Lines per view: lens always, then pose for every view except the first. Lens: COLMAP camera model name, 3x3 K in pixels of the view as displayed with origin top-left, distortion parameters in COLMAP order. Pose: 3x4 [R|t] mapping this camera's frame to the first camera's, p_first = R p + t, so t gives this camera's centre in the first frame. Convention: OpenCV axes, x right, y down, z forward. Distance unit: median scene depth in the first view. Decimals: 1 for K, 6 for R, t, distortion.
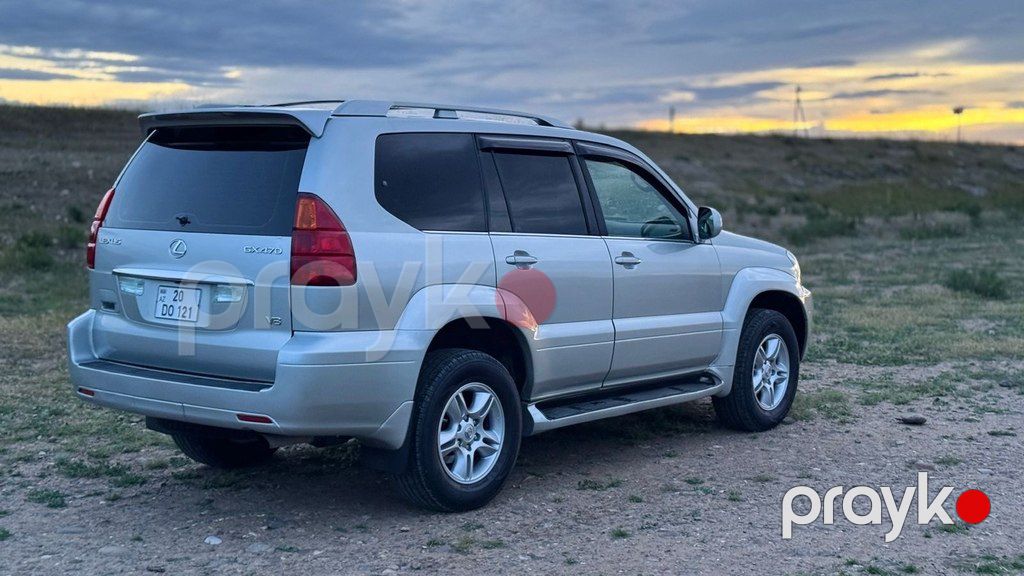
lens RADIAL K [[1443.6, 0, 512.0], [0, 1443.6, 288.0], [0, 0, 1]] dist [0.094085, 0.009068]
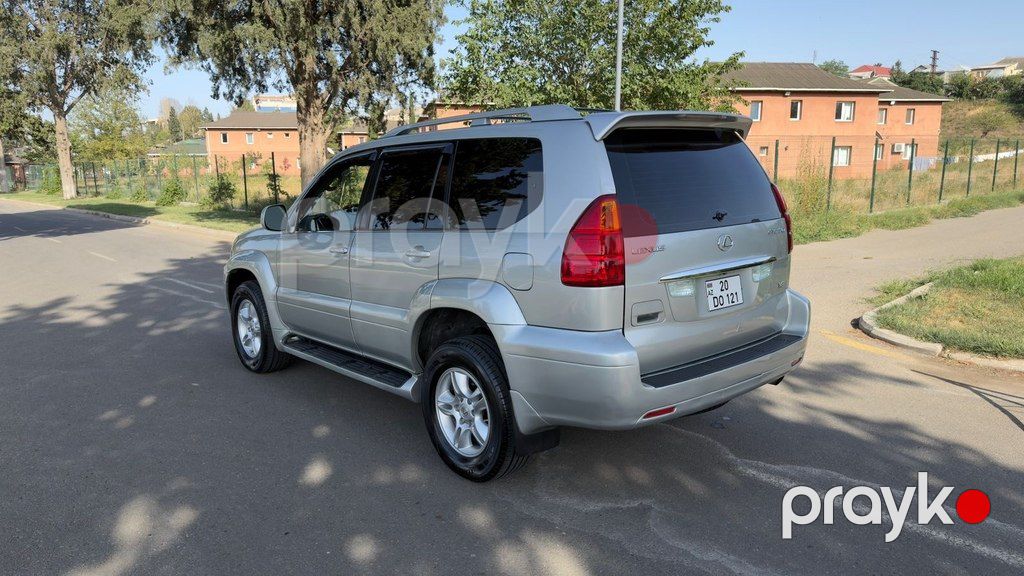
lens RADIAL K [[725.4, 0, 512.0], [0, 725.4, 288.0], [0, 0, 1]] dist [0.103591, -0.151096]
pose [[0.155881, -0.170632, 0.972926, -0.745646], [0.102485, 0.982445, 0.155881, -0.089290], [-0.982445, 0.075411, 0.170632, 1.005944]]
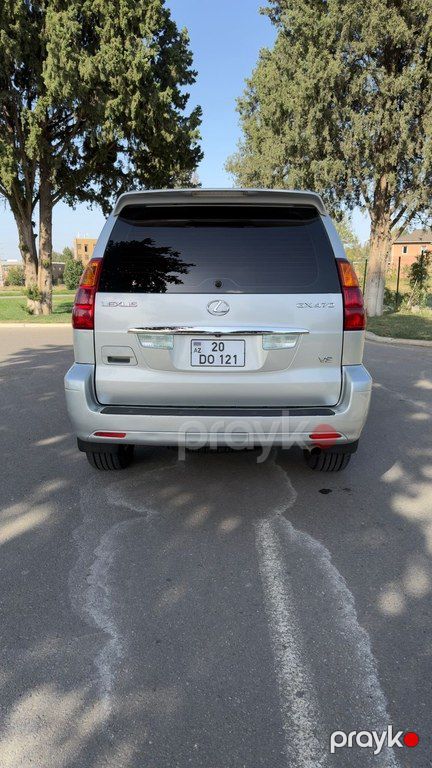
lens RADIAL K [[544.1, 0, 216.0], [0, 544.1, 384.0], [0, 0, 1]] dist [0.103591, -0.151096]
pose [[0.778791, -0.121106, 0.615482, -0.490014], [0.049098, 0.989945, 0.132662, -0.023109], [-0.625359, -0.073097, 0.776906, 0.607756]]
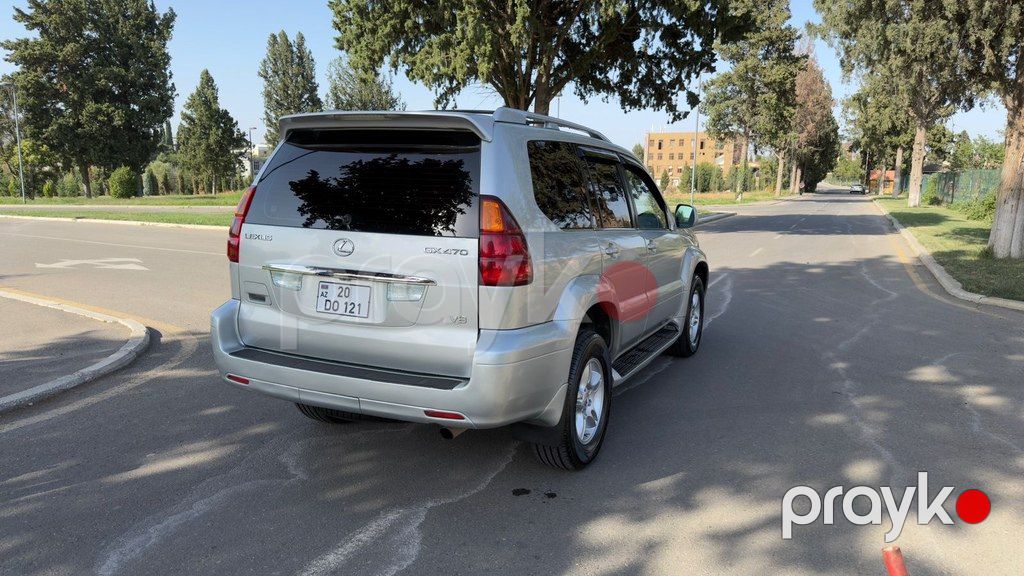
lens RADIAL K [[725.4, 0, 512.0], [0, 725.4, 288.0], [0, 0, 1]] dist [0.103591, -0.151096]
pose [[0.970831, -0.020064, 0.238924, -0.224989], [0.002642, 0.997327, 0.073019, -0.033542], [-0.239751, -0.070257, 0.968289, 0.438711]]
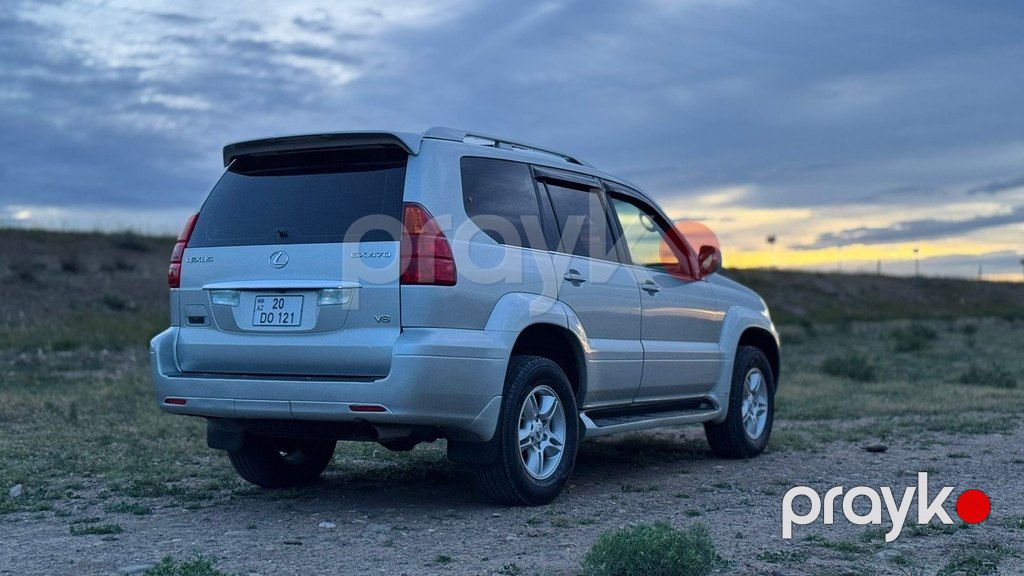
lens RADIAL K [[1443.6, 0, 512.0], [0, 1443.6, 288.0], [0, 0, 1]] dist [0.094085, 0.009068]
pose [[0.991008, -0.004810, 0.133713, -0.191016], [0.017625, 0.995338, -0.094826, 0.093227], [-0.132634, 0.096330, 0.986473, -0.075658]]
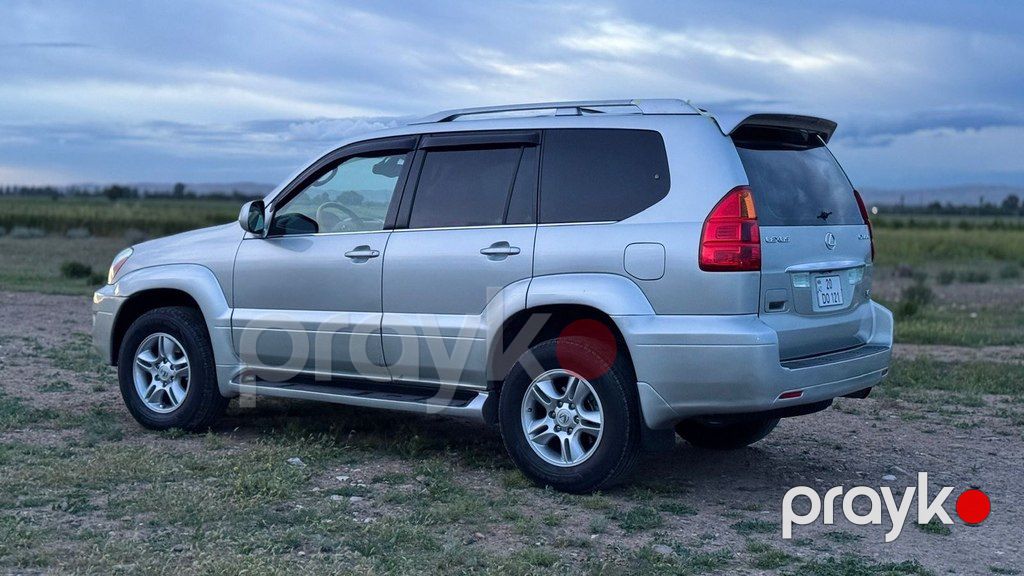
lens RADIAL K [[1443.6, 0, 512.0], [0, 1443.6, 288.0], [0, 0, 1]] dist [0.094085, 0.009068]
pose [[-0.089162, -0.064580, 0.993921, -1.227209], [0.064735, 0.995410, 0.070484, -0.079522], [-0.993911, 0.070626, -0.084572, 1.259384]]
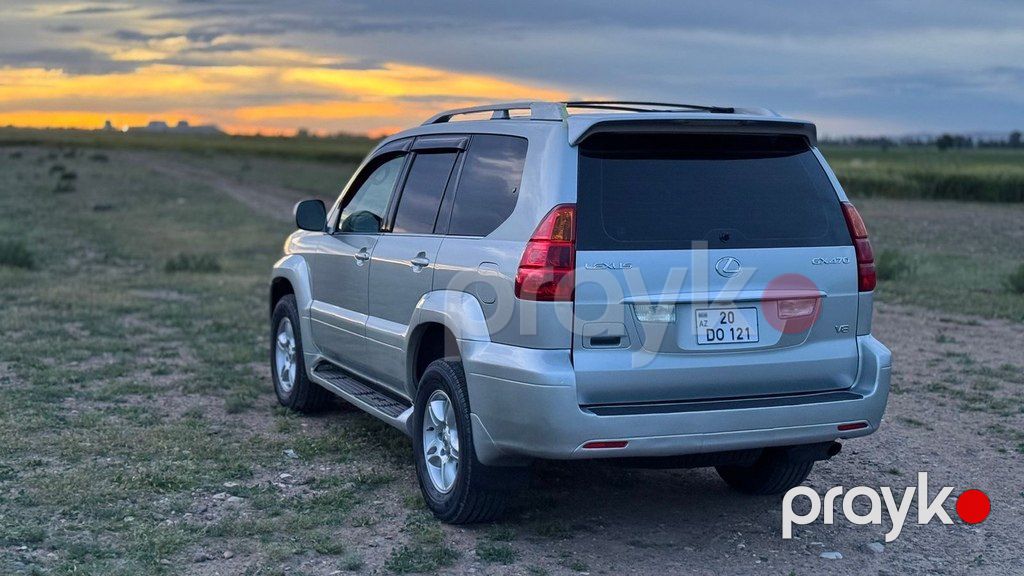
lens RADIAL K [[1443.6, 0, 512.0], [0, 1443.6, 288.0], [0, 0, 1]] dist [0.094085, 0.009068]
pose [[0.452469, -0.088334, 0.887394, -1.051061], [0.056861, 0.995915, 0.070144, -0.081326], [-0.889965, 0.018721, 0.455644, 0.663471]]
